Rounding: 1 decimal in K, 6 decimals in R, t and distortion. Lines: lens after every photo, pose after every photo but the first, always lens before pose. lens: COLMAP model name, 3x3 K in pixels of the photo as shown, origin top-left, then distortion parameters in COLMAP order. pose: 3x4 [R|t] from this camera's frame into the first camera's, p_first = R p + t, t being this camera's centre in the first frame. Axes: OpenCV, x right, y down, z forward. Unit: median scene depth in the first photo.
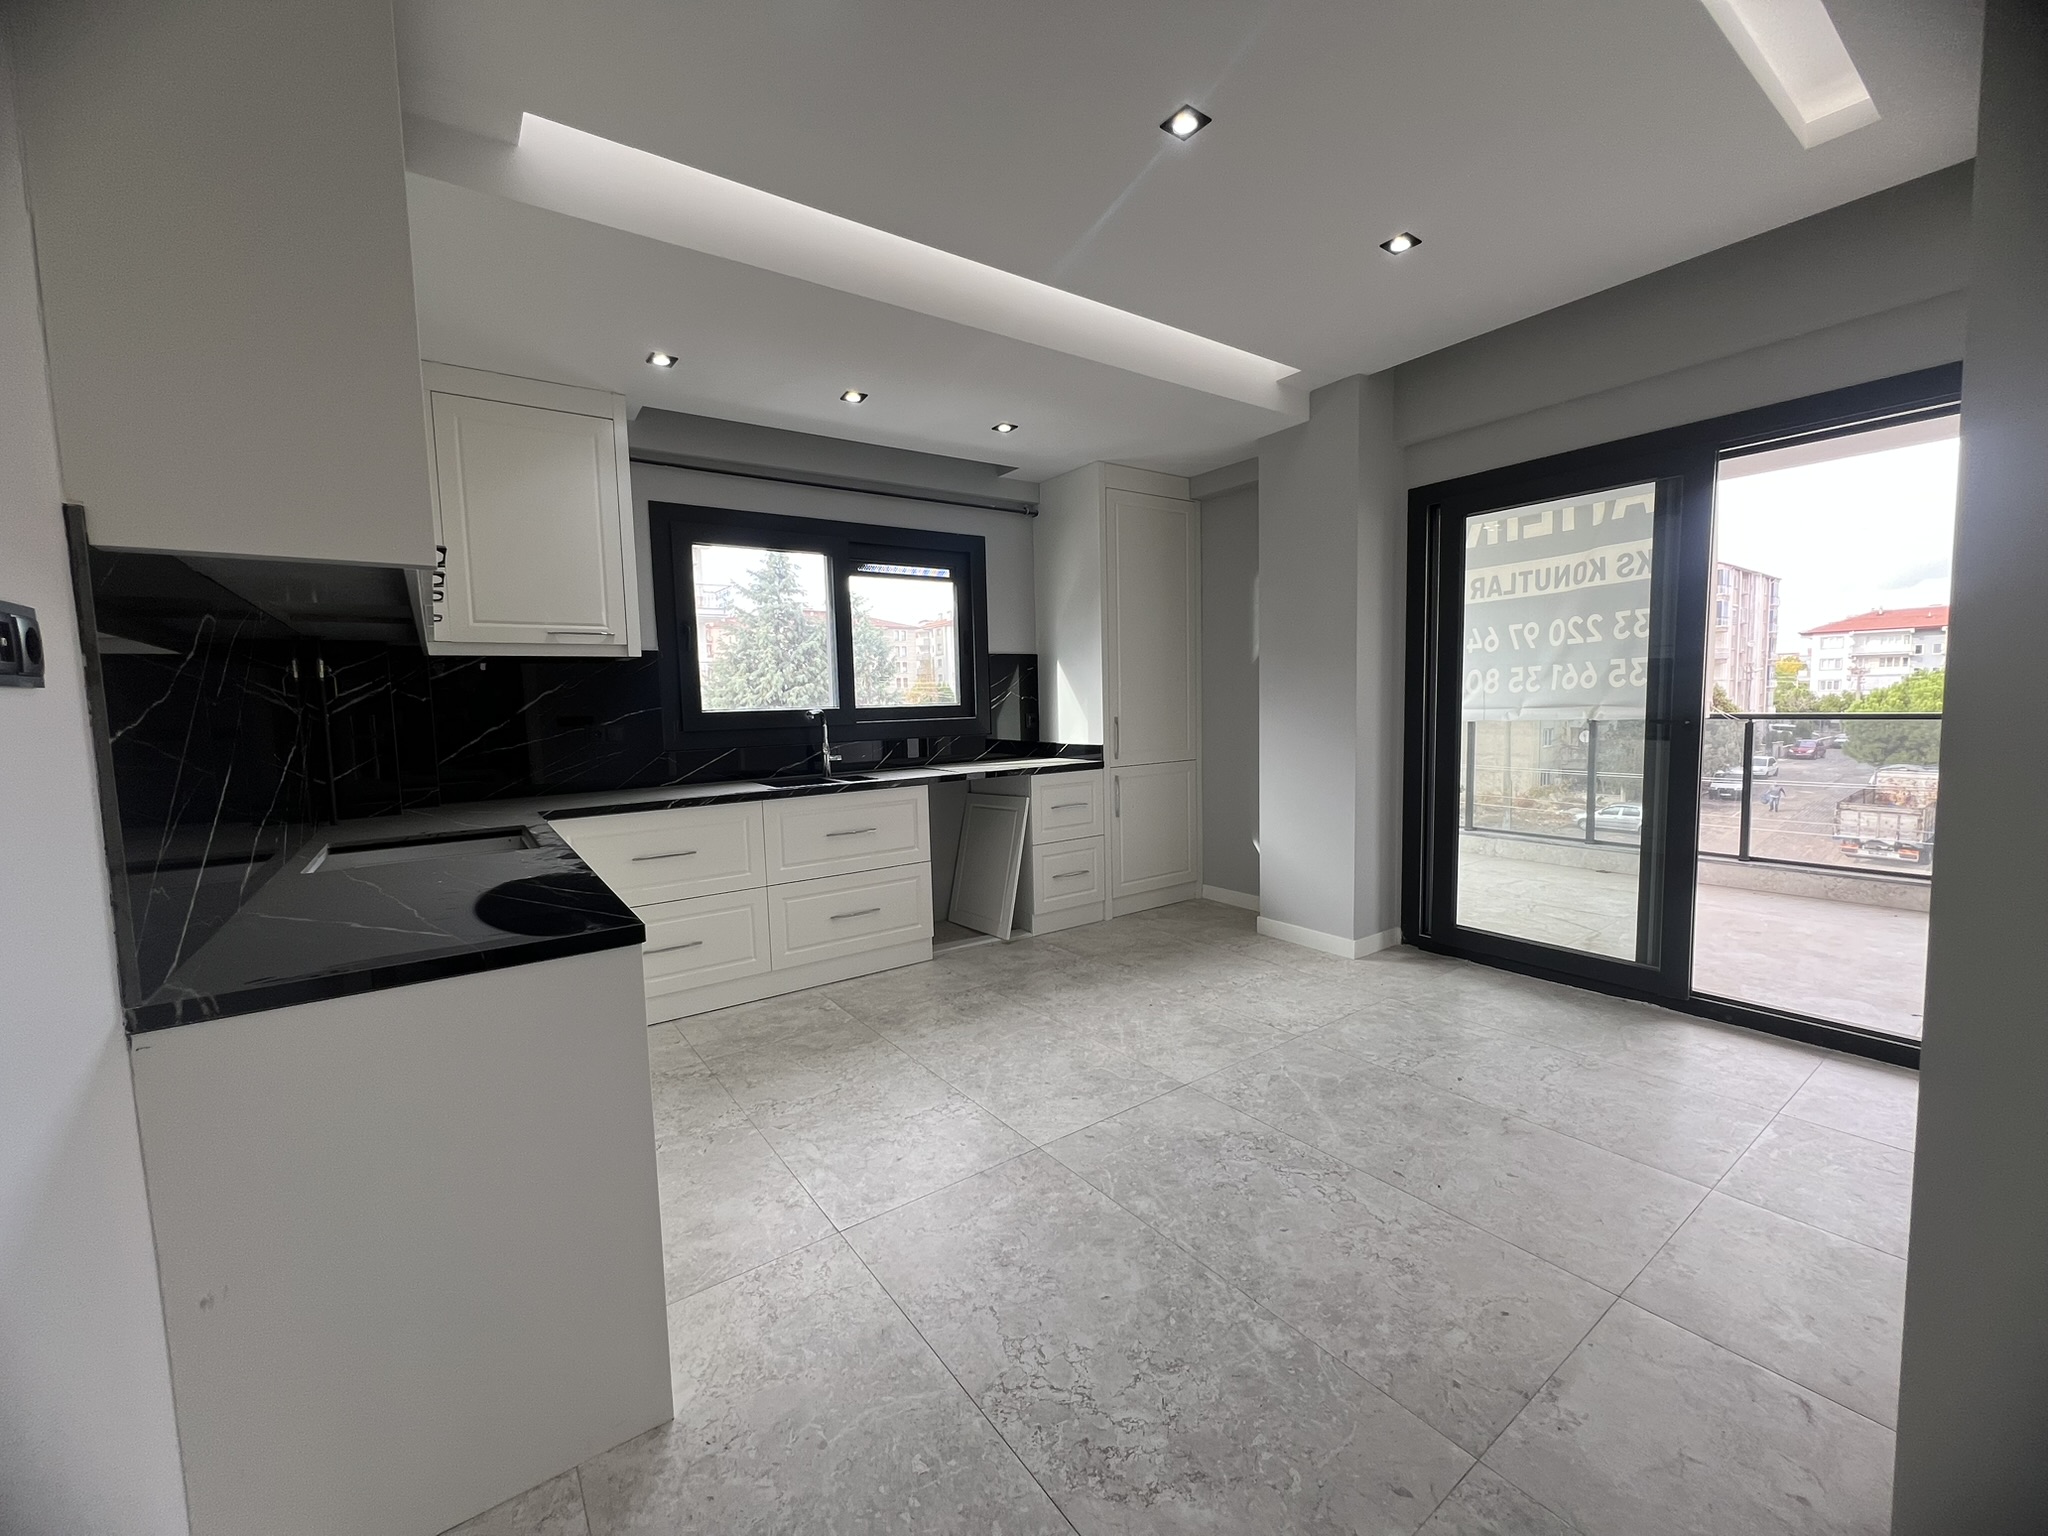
lens RADIAL K [[820.3, 0, 1025.3], [0, 820.3, 774.4], [0, 0, 1]] dist [-0.004096, 0.001108]
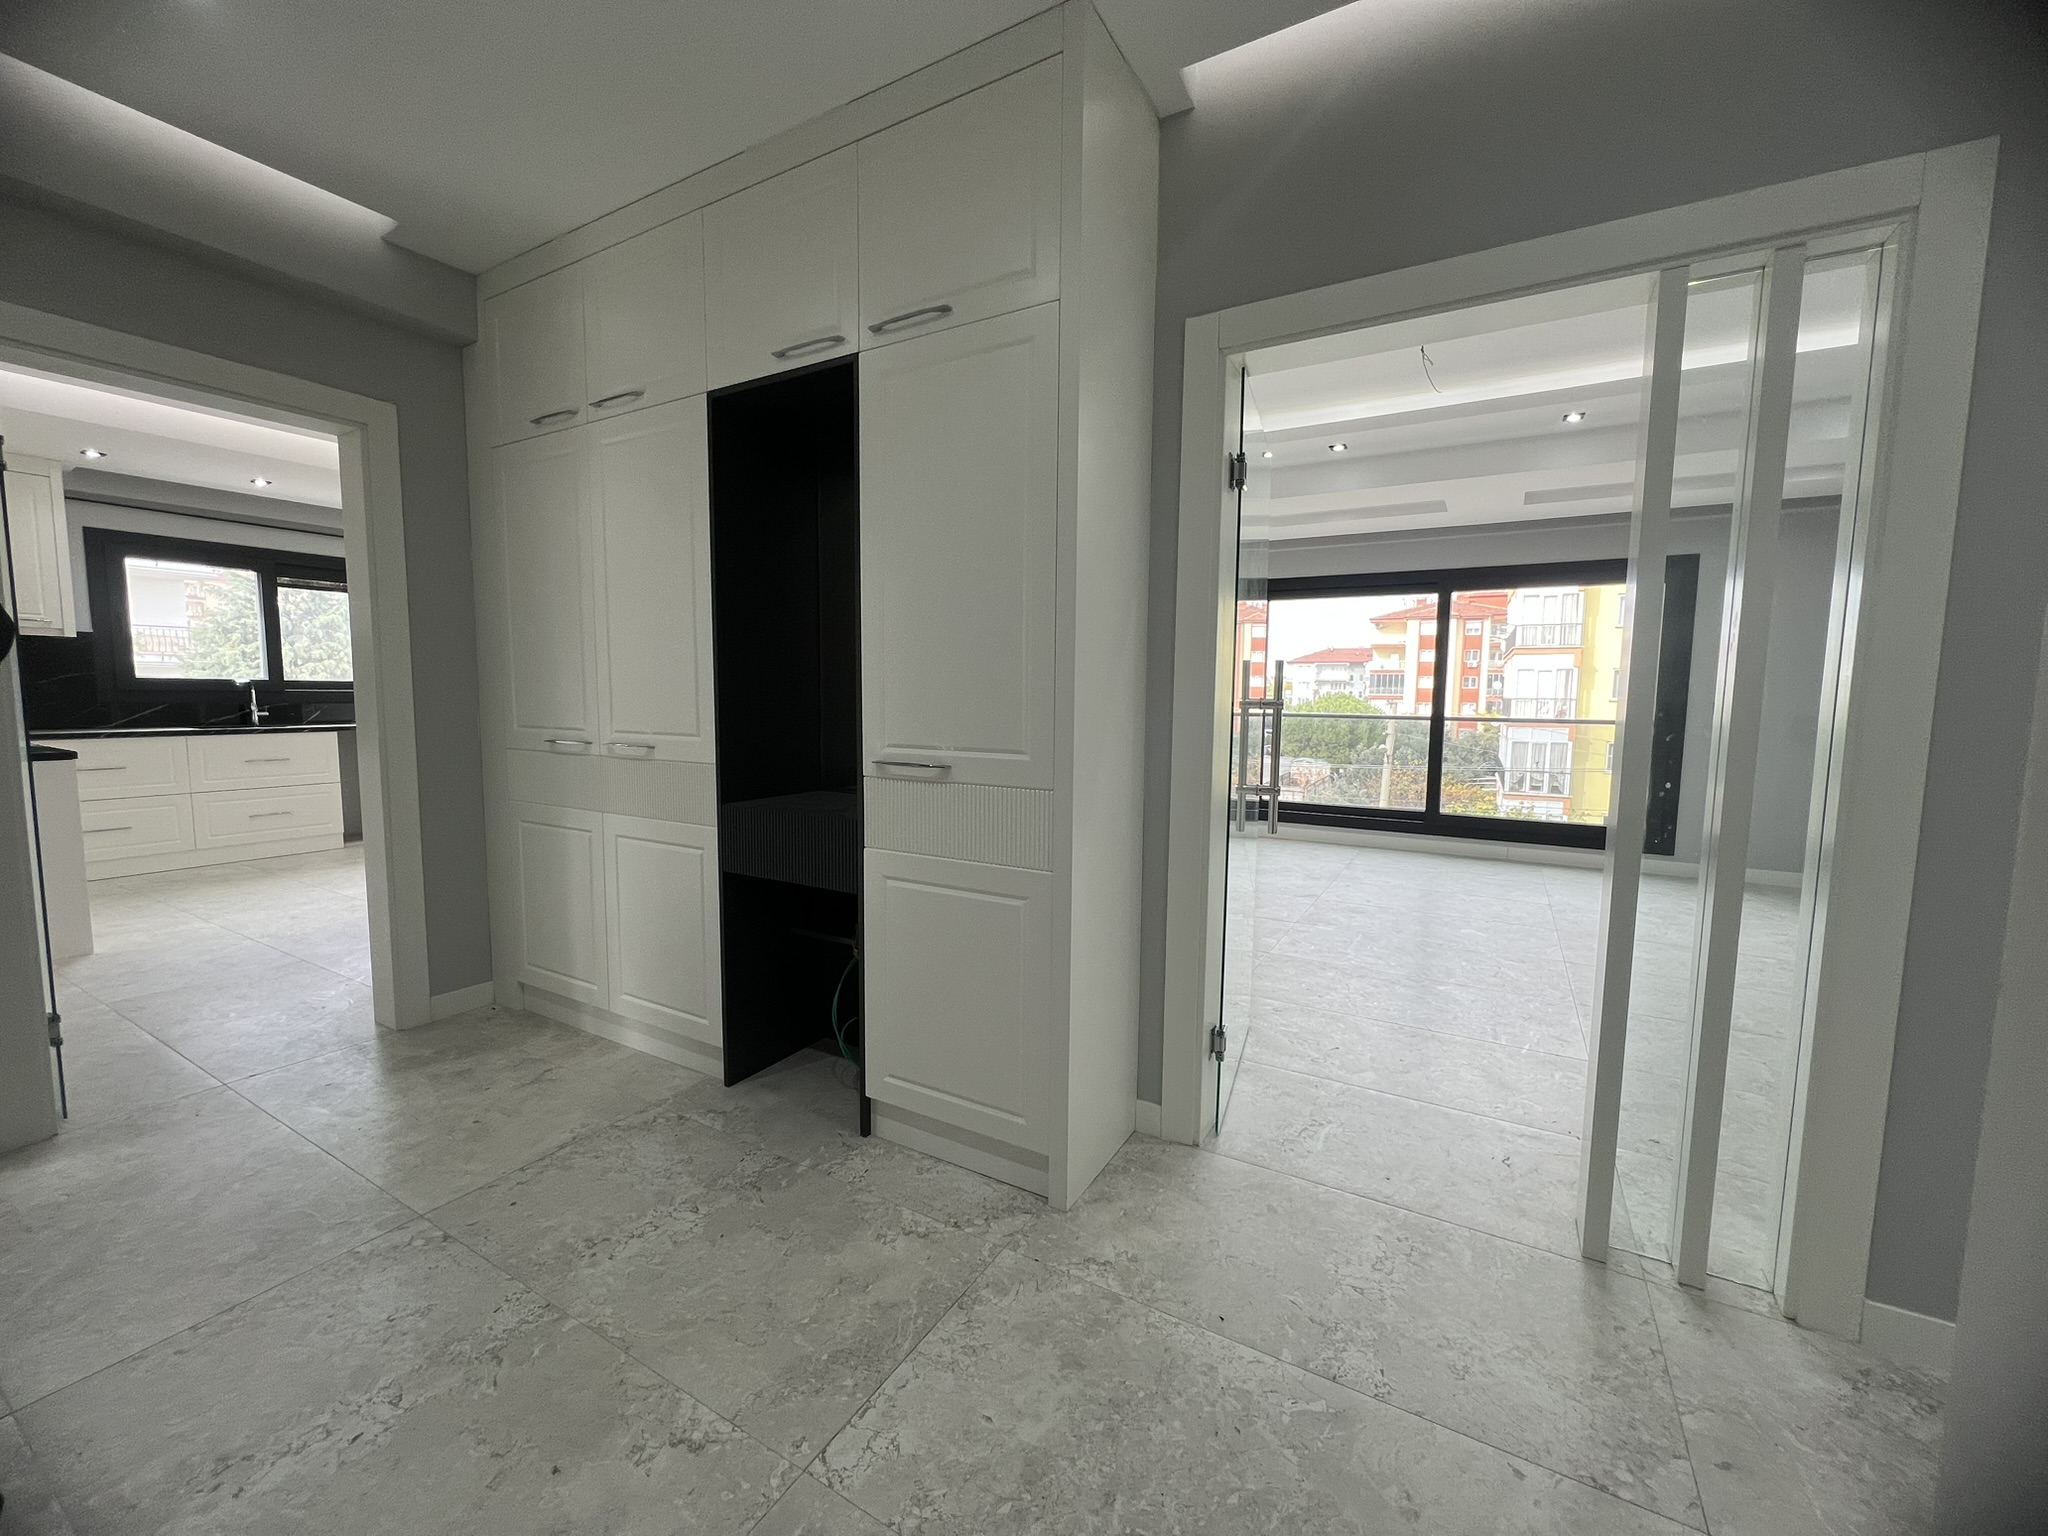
lens RADIAL K [[820.3, 0, 1026.7], [0, 820.3, 772.1], [0, 0, 1]] dist [-0.004096, 0.001108]
pose [[0.912370, -0.002142, 0.409361, 0.405296], [0.001852, 0.999998, 0.001106, 0.083602], [-0.409362, -0.000251, 0.912372, -0.863180]]
